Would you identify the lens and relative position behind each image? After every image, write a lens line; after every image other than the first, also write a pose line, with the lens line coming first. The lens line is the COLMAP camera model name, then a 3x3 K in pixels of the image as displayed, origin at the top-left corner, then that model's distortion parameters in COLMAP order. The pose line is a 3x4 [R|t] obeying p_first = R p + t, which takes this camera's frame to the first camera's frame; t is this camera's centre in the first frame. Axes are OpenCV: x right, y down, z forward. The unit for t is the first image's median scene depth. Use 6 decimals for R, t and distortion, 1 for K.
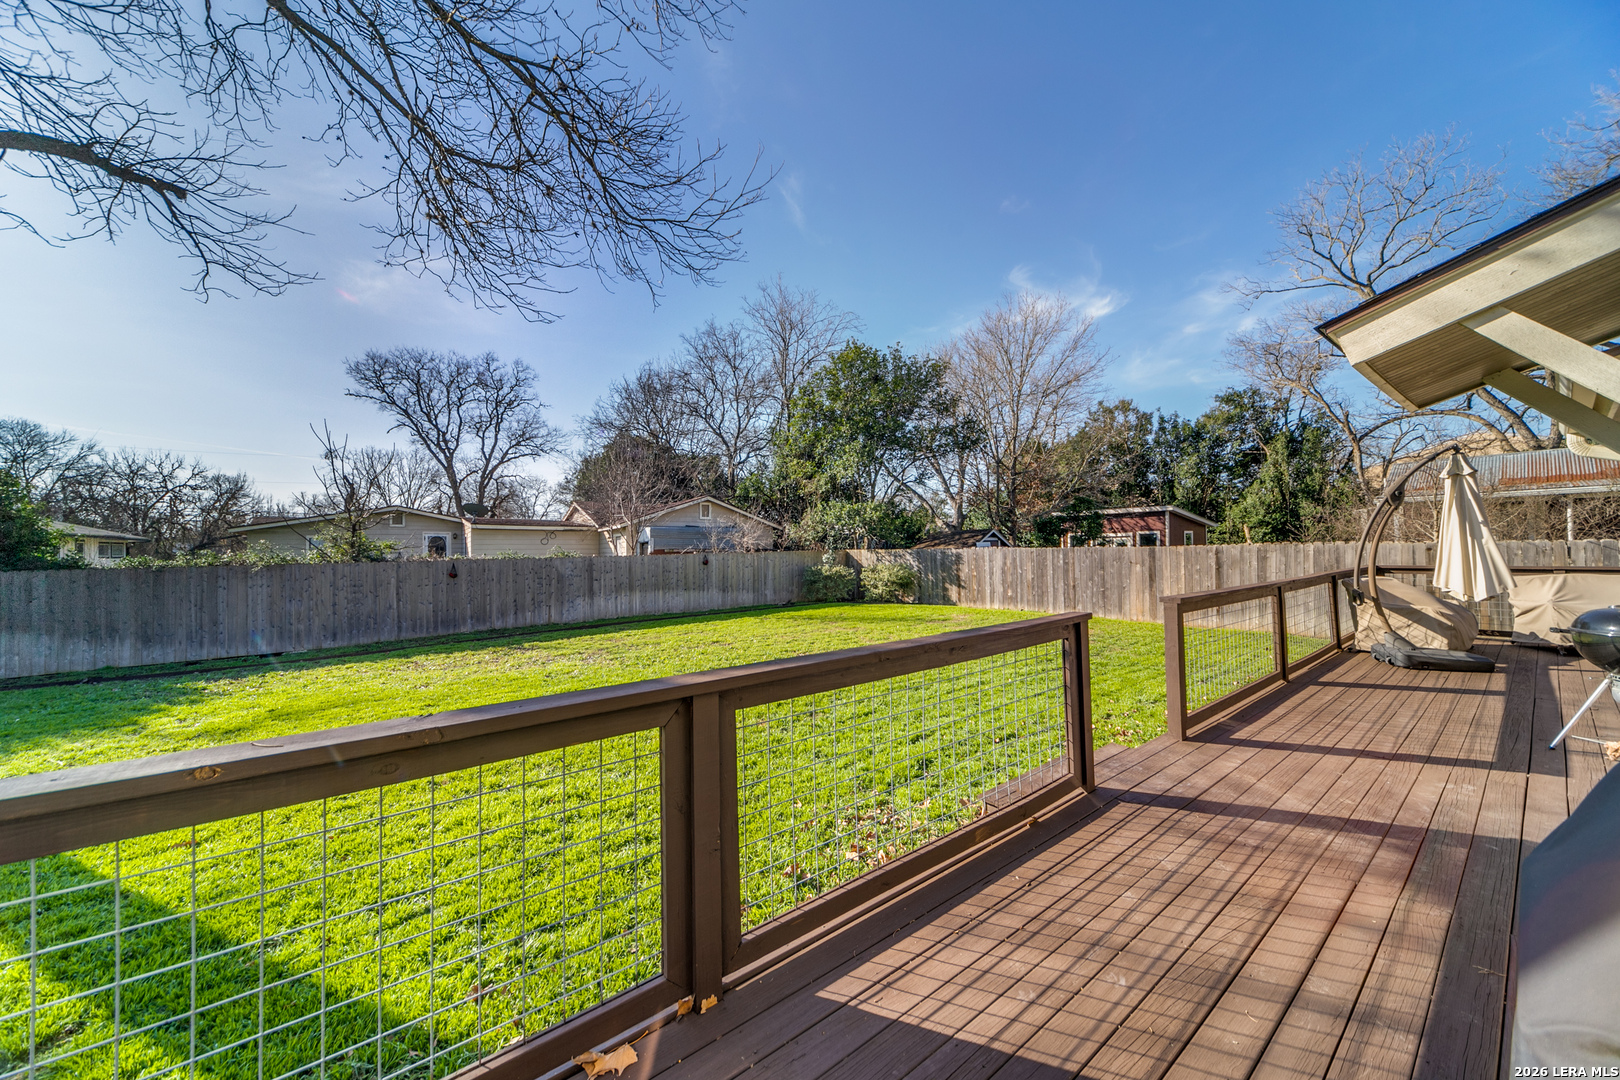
lens RADIAL K [[560.7, 0, 806.6], [0, 560.7, 540.8], [0, 0, 1]] dist [-0.003112, -0.000239]
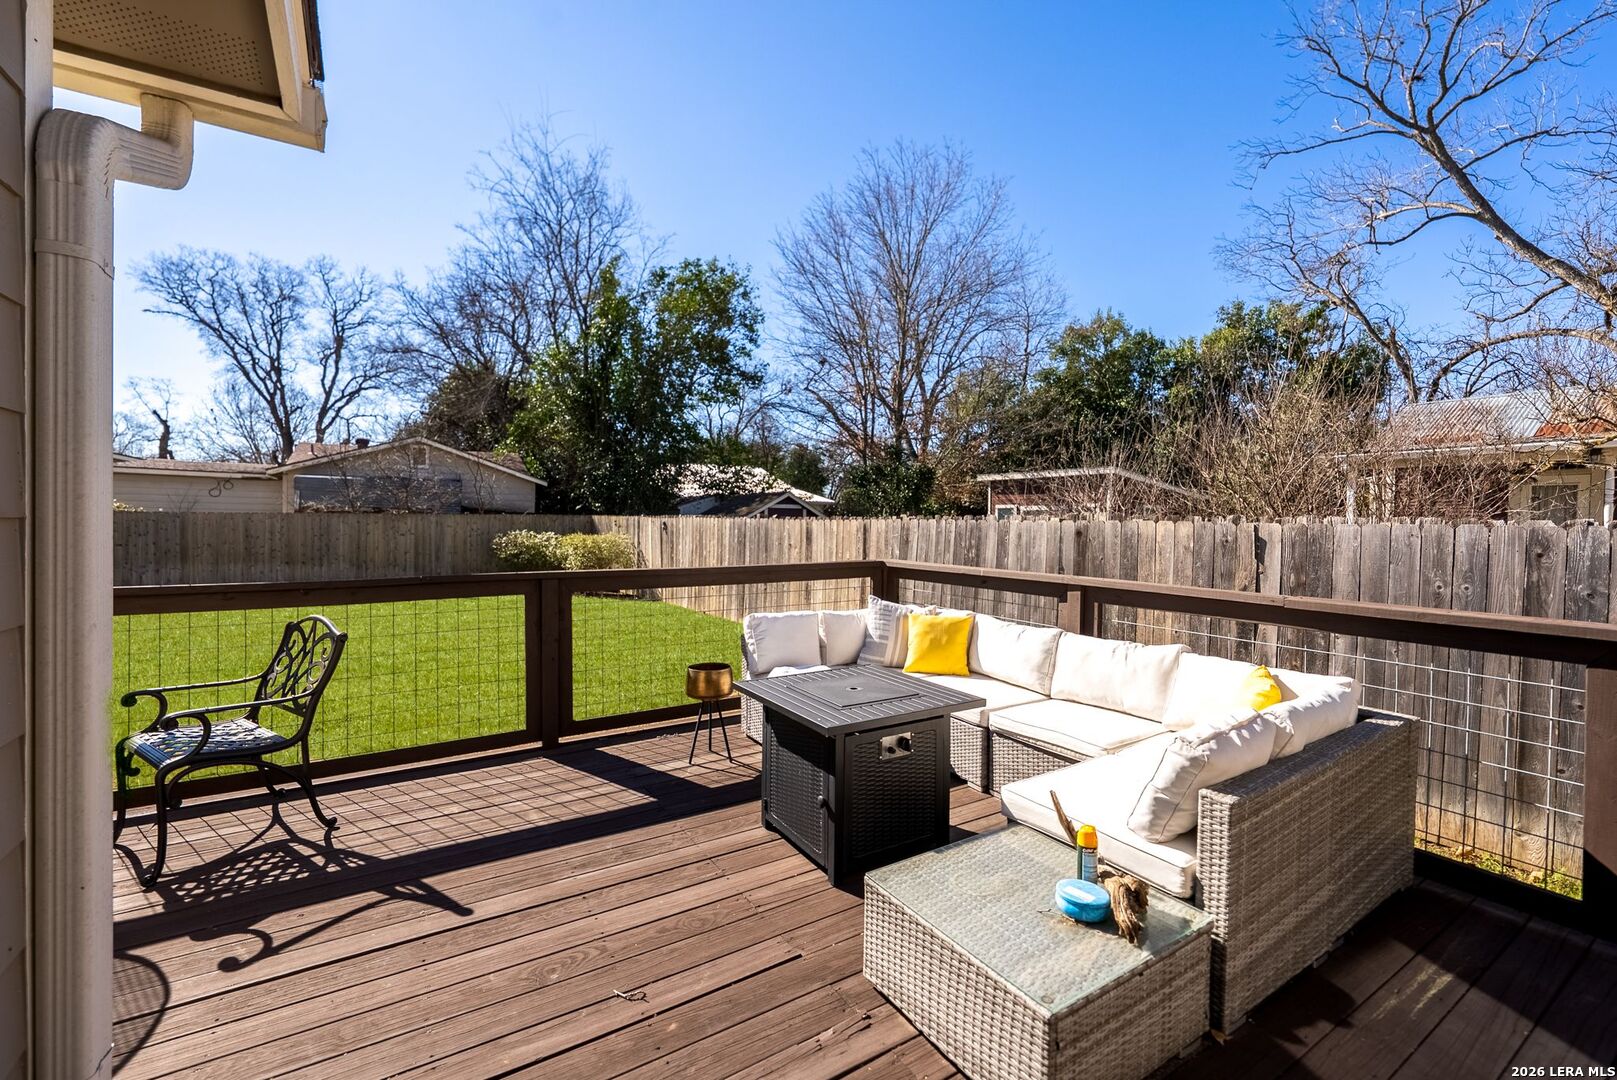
lens RADIAL K [[676.4, 0, 805.4], [0, 676.4, 536.9], [0, 0, 1]] dist [0.000227, -0.000735]
pose [[0.995904, 0.032727, -0.084281, 0.365038], [-0.029188, 0.998653, 0.042890, -0.001541], [0.085571, -0.040254, 0.995519, 0.143115]]
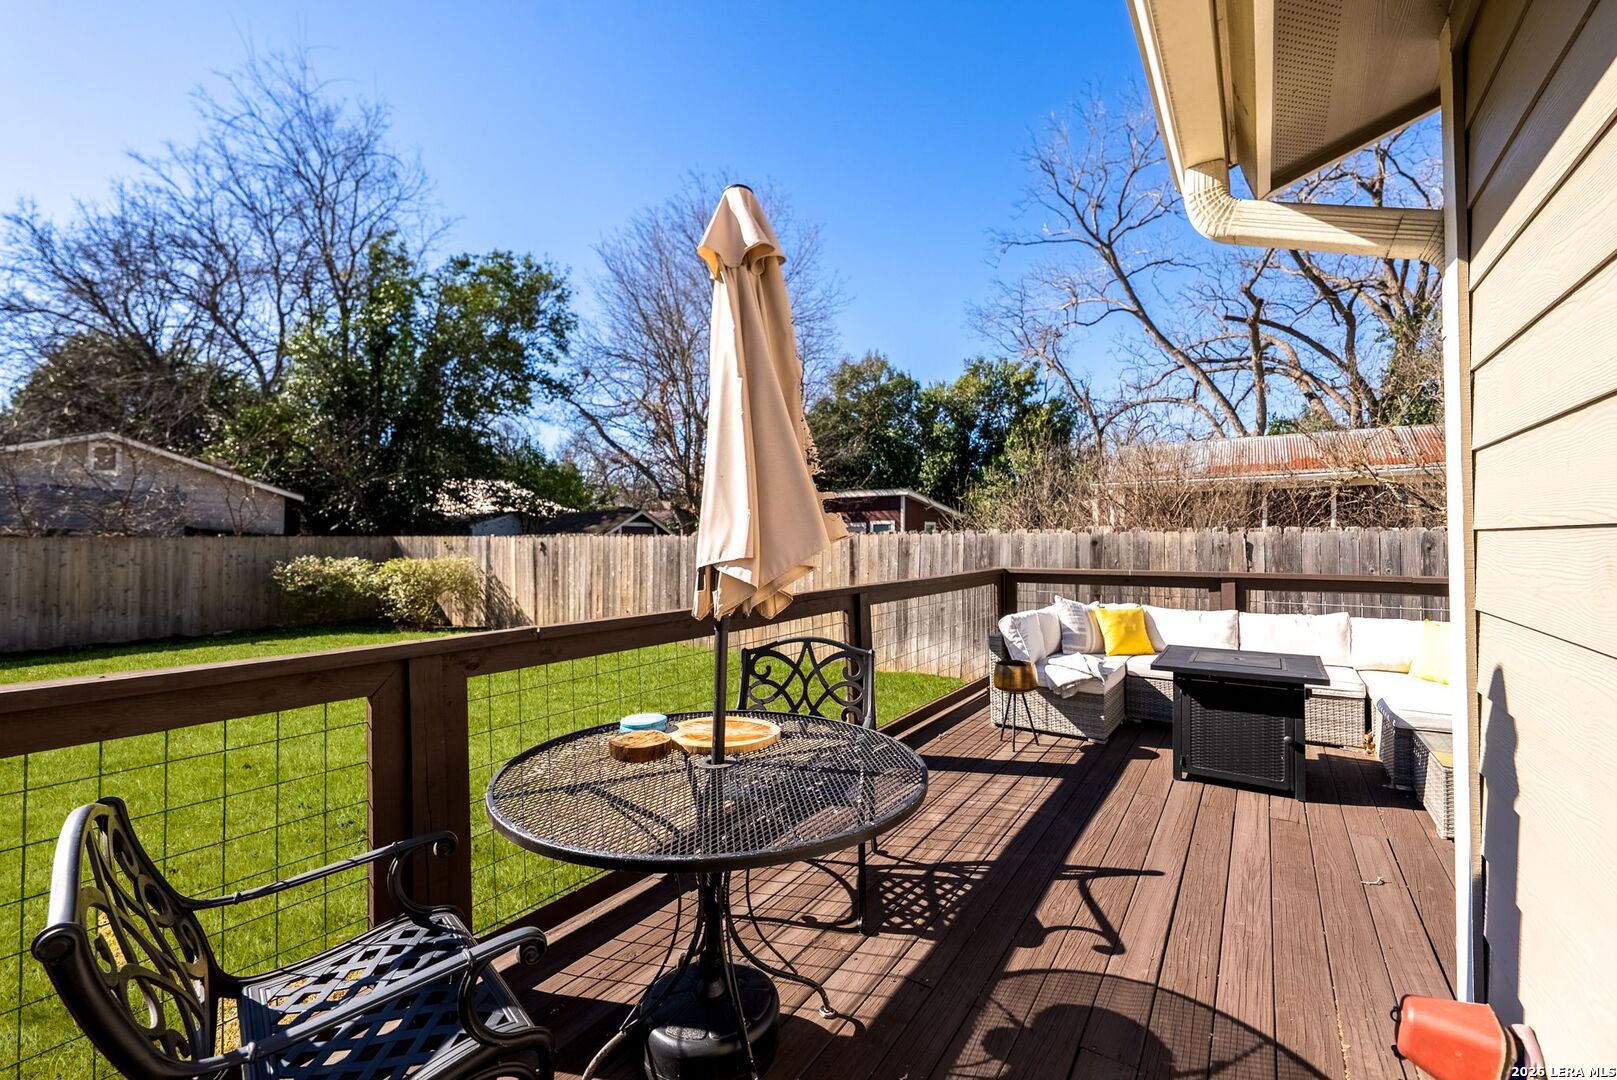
lens RADIAL K [[676.4, 0, 811.6], [0, 676.4, 539.6], [0, 0, 1]] dist [0.000227, -0.000735]
pose [[0.942204, 0.016170, 0.334650, 0.217733], [-0.020217, 0.999759, 0.008613, 0.003394], [-0.334430, -0.014881, 0.942303, 0.148709]]
